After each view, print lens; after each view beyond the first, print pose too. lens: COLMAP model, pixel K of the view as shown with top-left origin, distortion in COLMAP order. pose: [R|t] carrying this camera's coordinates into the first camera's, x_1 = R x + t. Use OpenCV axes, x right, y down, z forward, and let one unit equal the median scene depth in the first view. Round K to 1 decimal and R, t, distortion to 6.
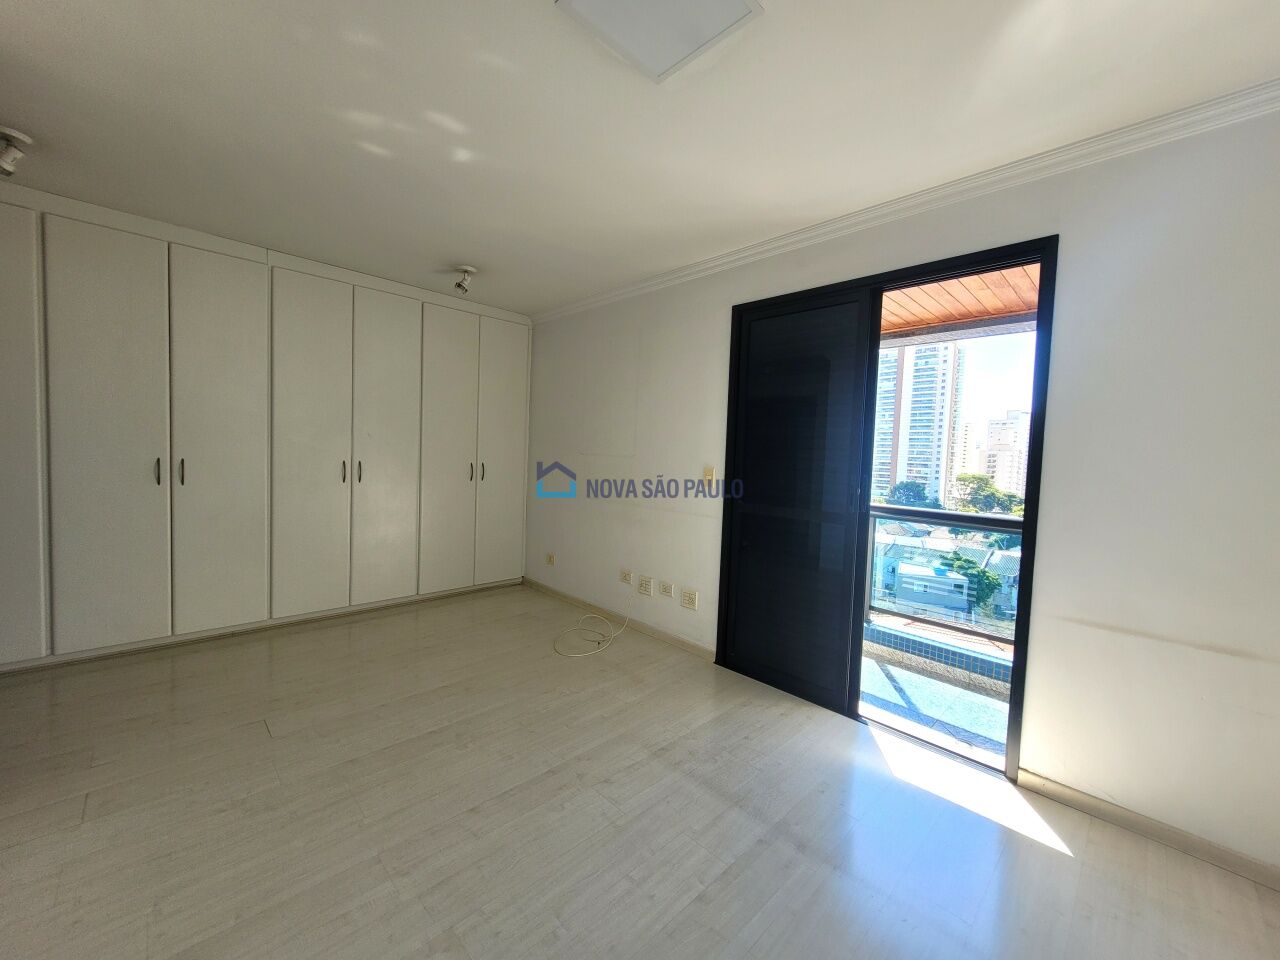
lens RADIAL K [[510.4, 0, 638.8], [0, 510.4, 475.2], [0, 0, 1]] dist [0.013436, 0.000028]
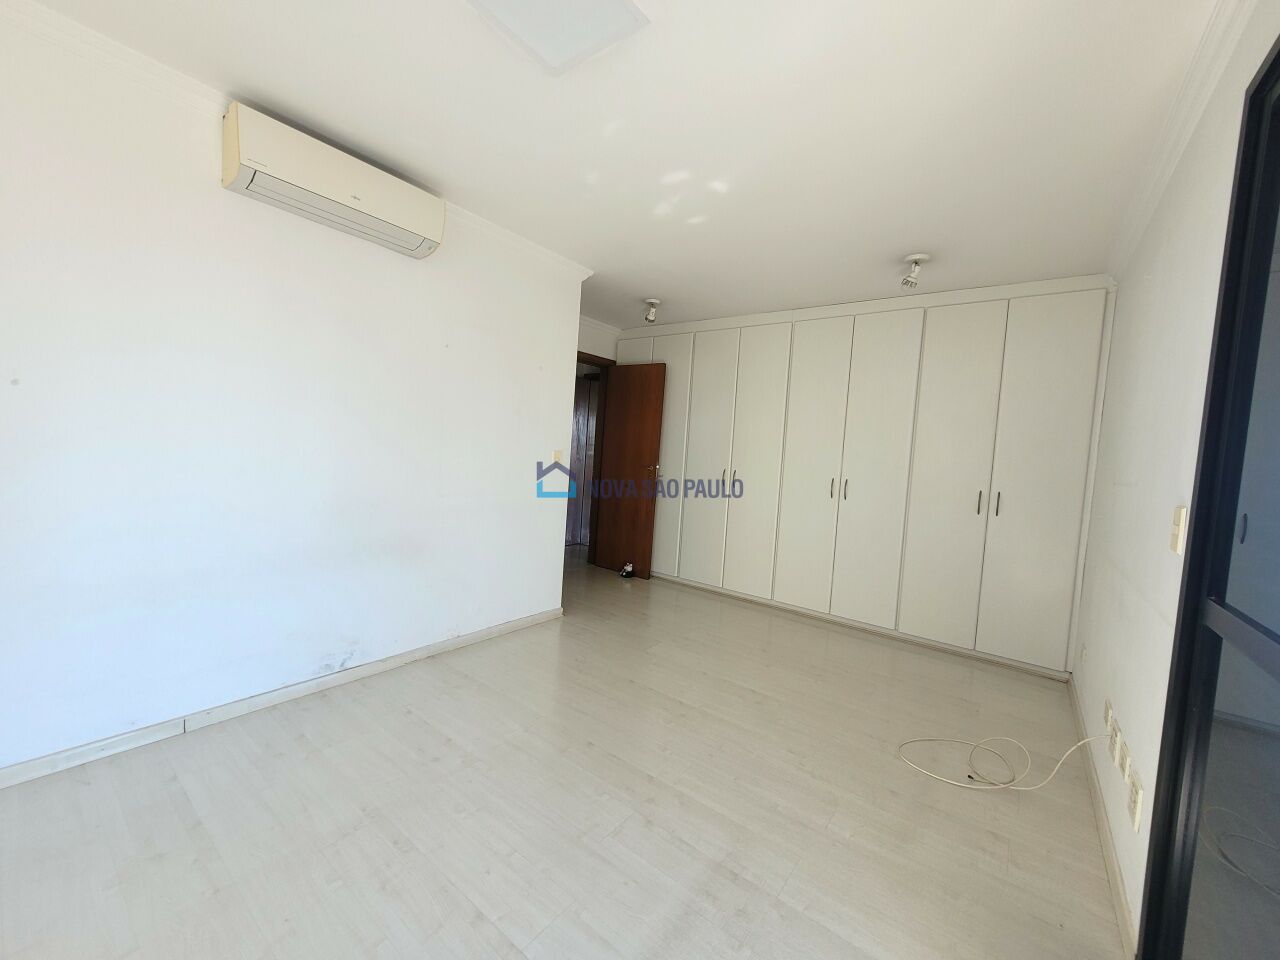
lens RADIAL K [[502.5, 0, 640.0], [0, 502.5, 480.0], [0, 0, 1]] dist [0.017966, 0.000011]
pose [[0.150220, 0.031132, -0.988162, 0.330204], [-0.103352, 0.994522, 0.015620, 0.000173], [0.983236, 0.099782, 0.152615, 0.337862]]
